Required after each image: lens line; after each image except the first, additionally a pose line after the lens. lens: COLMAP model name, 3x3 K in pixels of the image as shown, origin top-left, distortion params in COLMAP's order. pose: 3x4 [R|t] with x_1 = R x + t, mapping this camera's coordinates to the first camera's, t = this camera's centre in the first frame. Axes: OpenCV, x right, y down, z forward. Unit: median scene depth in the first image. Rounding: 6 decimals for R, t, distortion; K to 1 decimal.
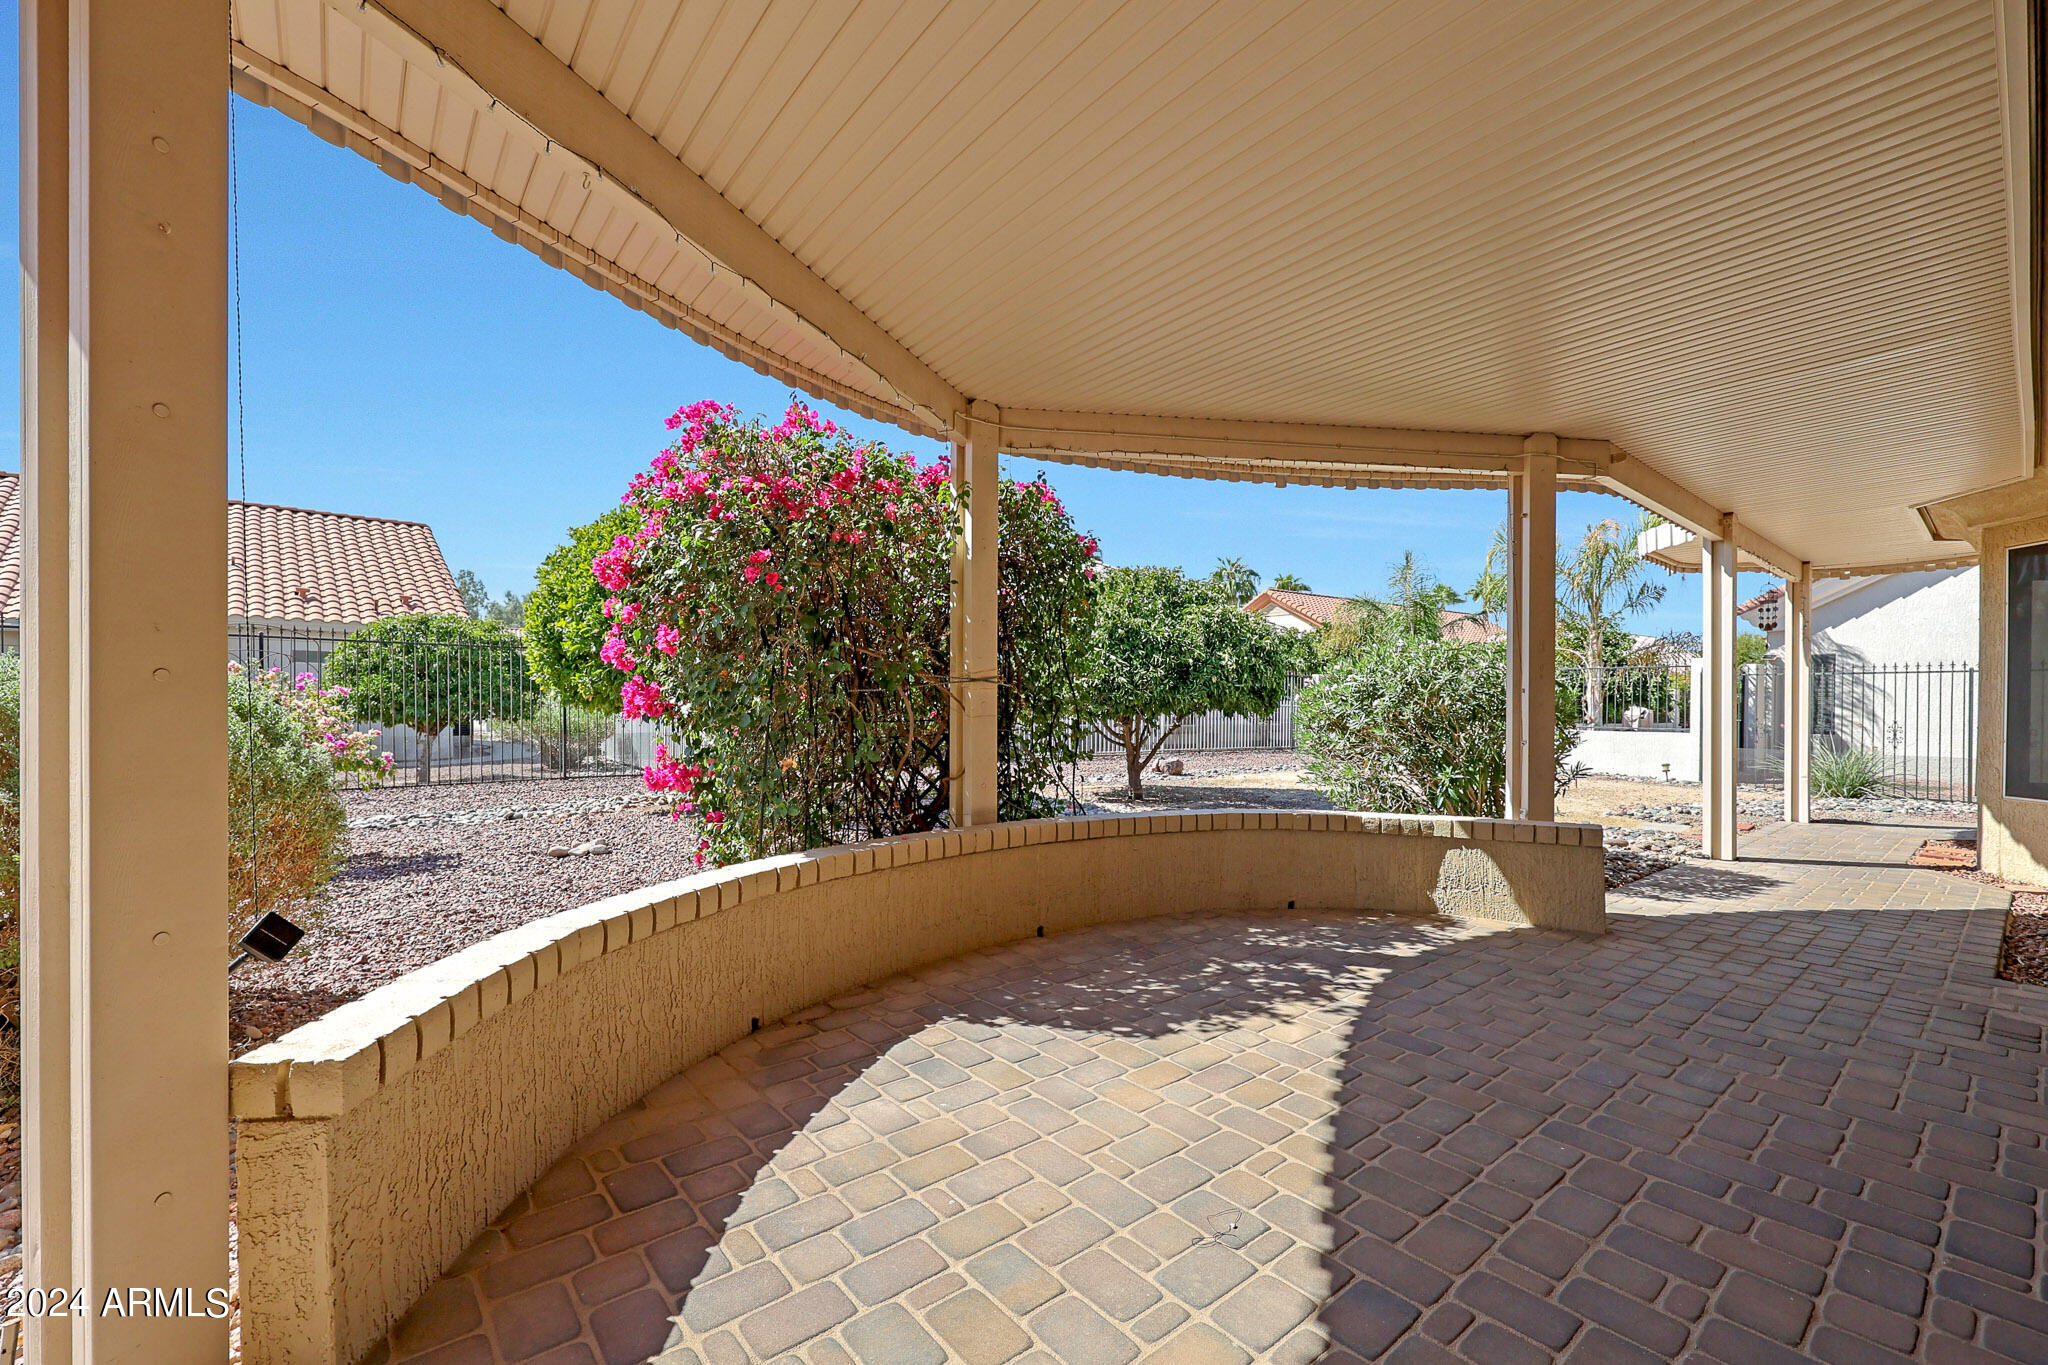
lens RADIAL K [[856.0, 0, 1067.4], [0, 856.0, 724.4], [0, 0, 1]] dist [0.006326, -0.000237]
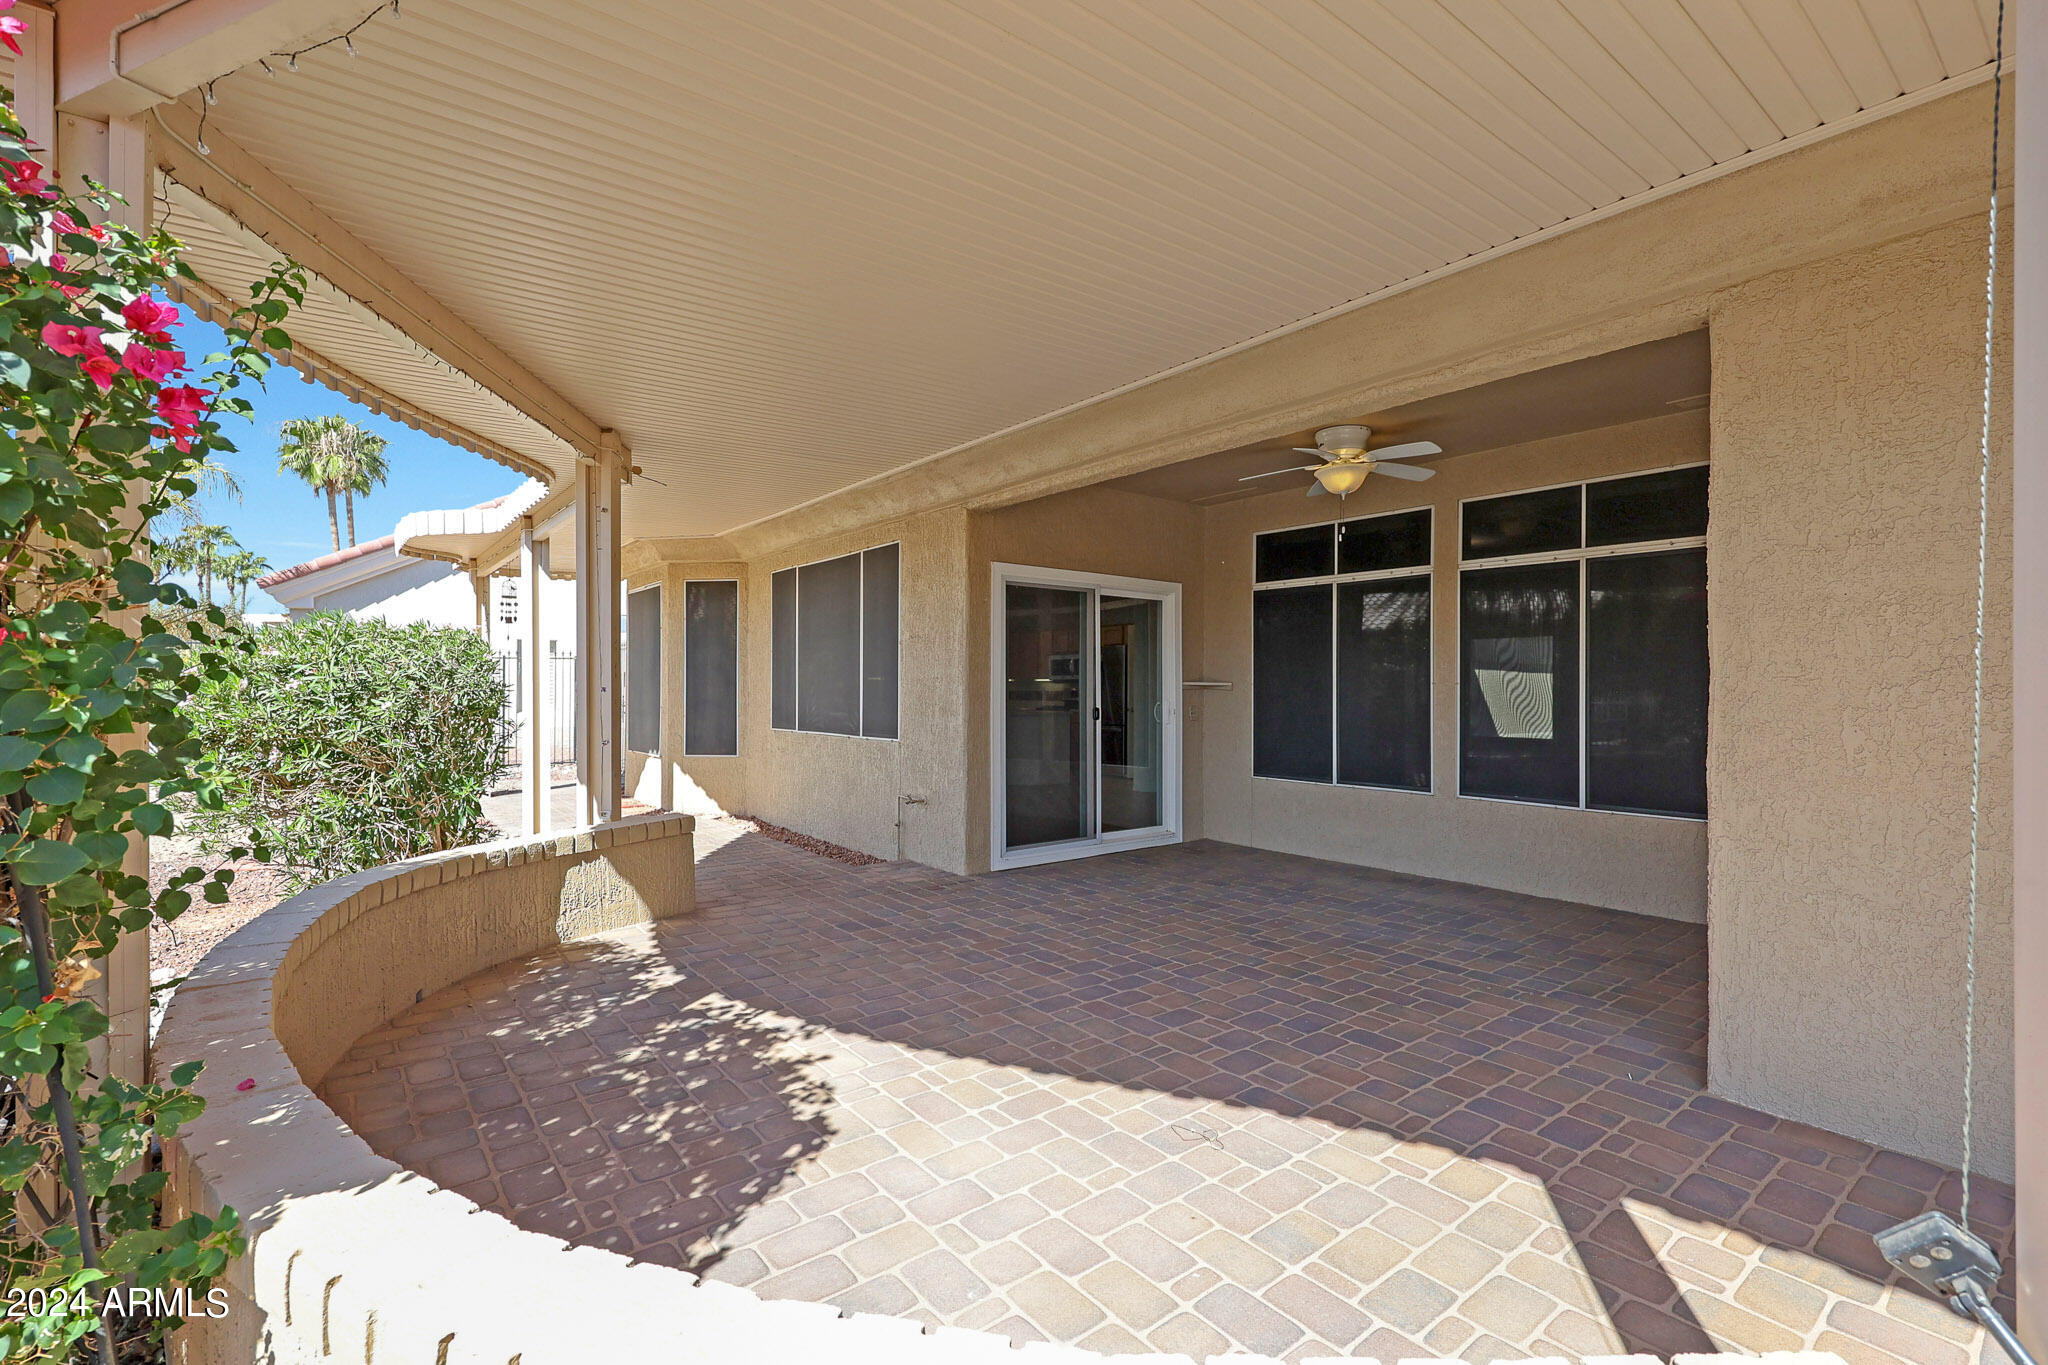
lens RADIAL K [[911.6, 0, 1021.5], [0, 911.6, 673.0], [0, 0, 1]] dist [-0.003576, -0.000374]
pose [[0.053259, 0.000775, 0.998580, -0.613715], [0.027372, 0.999623, -0.002236, -0.054020], [-0.998206, 0.027452, 0.053218, 0.613538]]
